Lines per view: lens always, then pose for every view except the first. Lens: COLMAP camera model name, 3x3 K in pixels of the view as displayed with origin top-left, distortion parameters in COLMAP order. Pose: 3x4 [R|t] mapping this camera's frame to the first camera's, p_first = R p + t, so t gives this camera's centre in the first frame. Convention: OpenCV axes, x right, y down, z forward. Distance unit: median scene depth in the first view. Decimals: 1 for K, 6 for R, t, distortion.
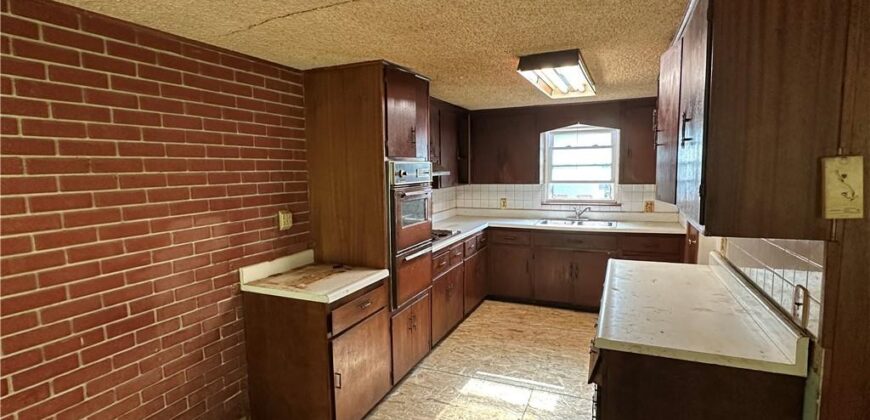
lens RADIAL K [[425.5, 0, 434.0], [0, 425.5, 210.4], [0, 0, 1]] dist [-0.005089, -0.000217]
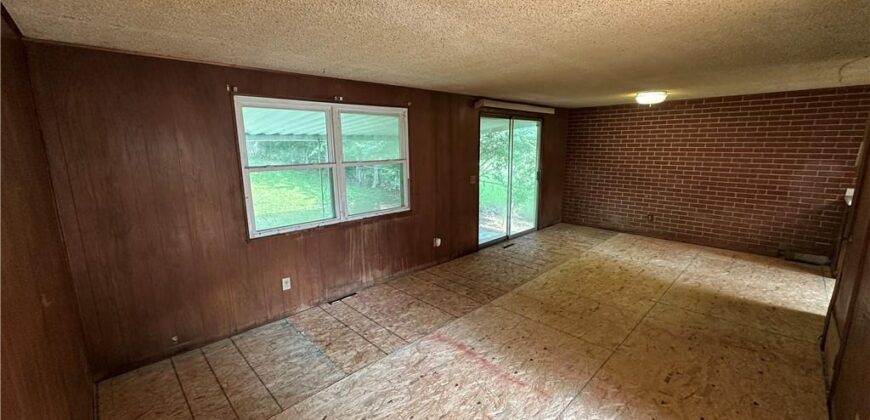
lens RADIAL K [[346.5, 0, 436.9], [0, 346.5, 212.7], [0, 0, 1]] dist [-0.000388, 0.000141]
pose [[-0.378070, 0.200493, -0.903806, 1.276087], [-0.087398, 0.964178, 0.250445, -0.001530], [0.921642, 0.173677, -0.347004, -0.185760]]
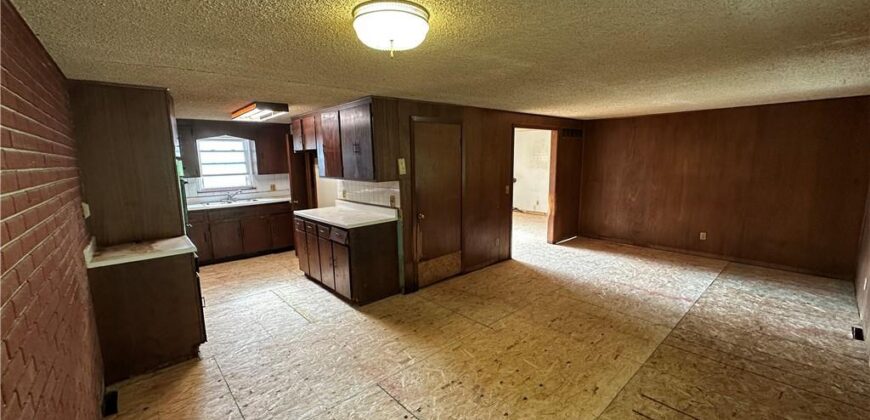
lens RADIAL K [[346.5, 0, 432.8], [0, 346.5, 207.7], [0, 0, 1]] dist [-0.000388, 0.000141]
pose [[0.426588, -0.121684, 0.896223, -0.588880], [0.106648, 0.990763, 0.083757, 0.028150], [-0.898136, 0.059851, 0.435625, -0.199061]]
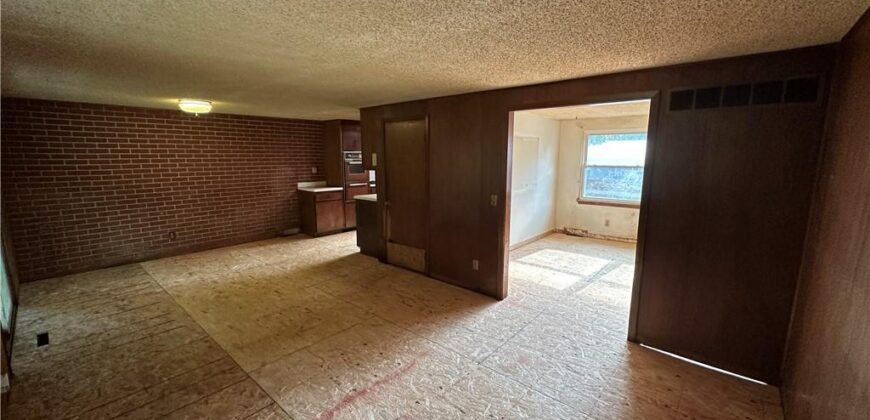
lens RADIAL K [[346.5, 0, 432.1], [0, 346.5, 208.8], [0, 0, 1]] dist [-0.000388, 0.000141]
pose [[0.949976, 0.066720, -0.305113, 0.943150], [-0.050446, 0.996867, 0.060924, 0.079916], [0.308222, -0.042485, 0.950365, -0.868842]]
